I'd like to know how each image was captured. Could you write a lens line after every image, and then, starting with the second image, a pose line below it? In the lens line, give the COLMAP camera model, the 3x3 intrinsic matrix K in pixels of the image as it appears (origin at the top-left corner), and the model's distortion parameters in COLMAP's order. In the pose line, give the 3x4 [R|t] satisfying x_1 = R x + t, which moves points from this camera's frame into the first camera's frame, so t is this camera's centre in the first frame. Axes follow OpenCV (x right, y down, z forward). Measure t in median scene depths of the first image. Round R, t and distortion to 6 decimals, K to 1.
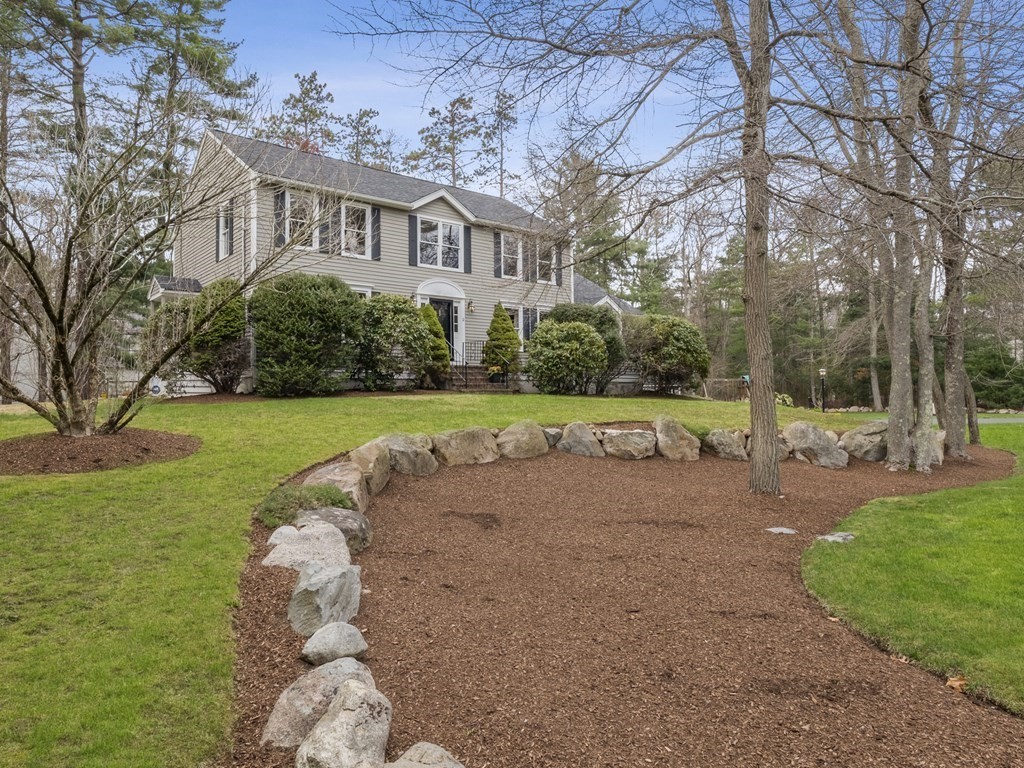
lens RADIAL K [[597.1, 0, 511.5], [0, 597.1, 389.1], [0, 0, 1]] dist [-0.024416, -0.001195]
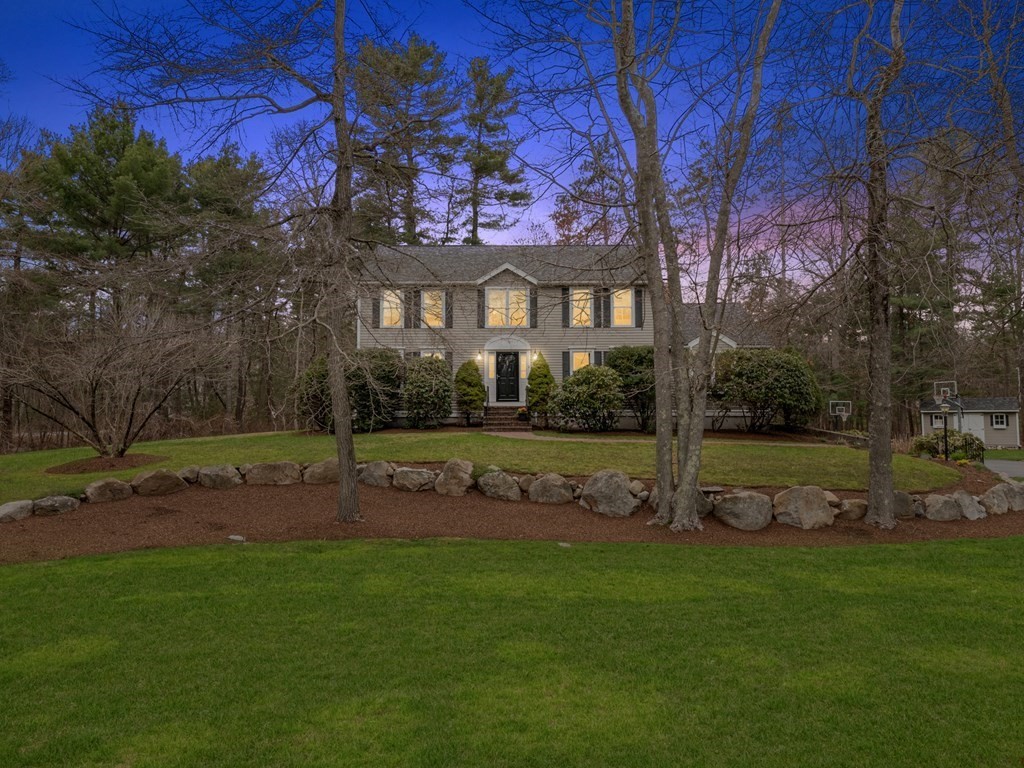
lens RADIAL K [[597.1, 0, 512.9], [0, 597.1, 381.2], [0, 0, 1]] dist [-0.024416, -0.001195]
pose [[0.789229, -0.039889, -0.612802, 1.046548], [0.009650, 0.998571, -0.052572, -0.046331], [0.614023, 0.035578, 0.788486, 0.081664]]
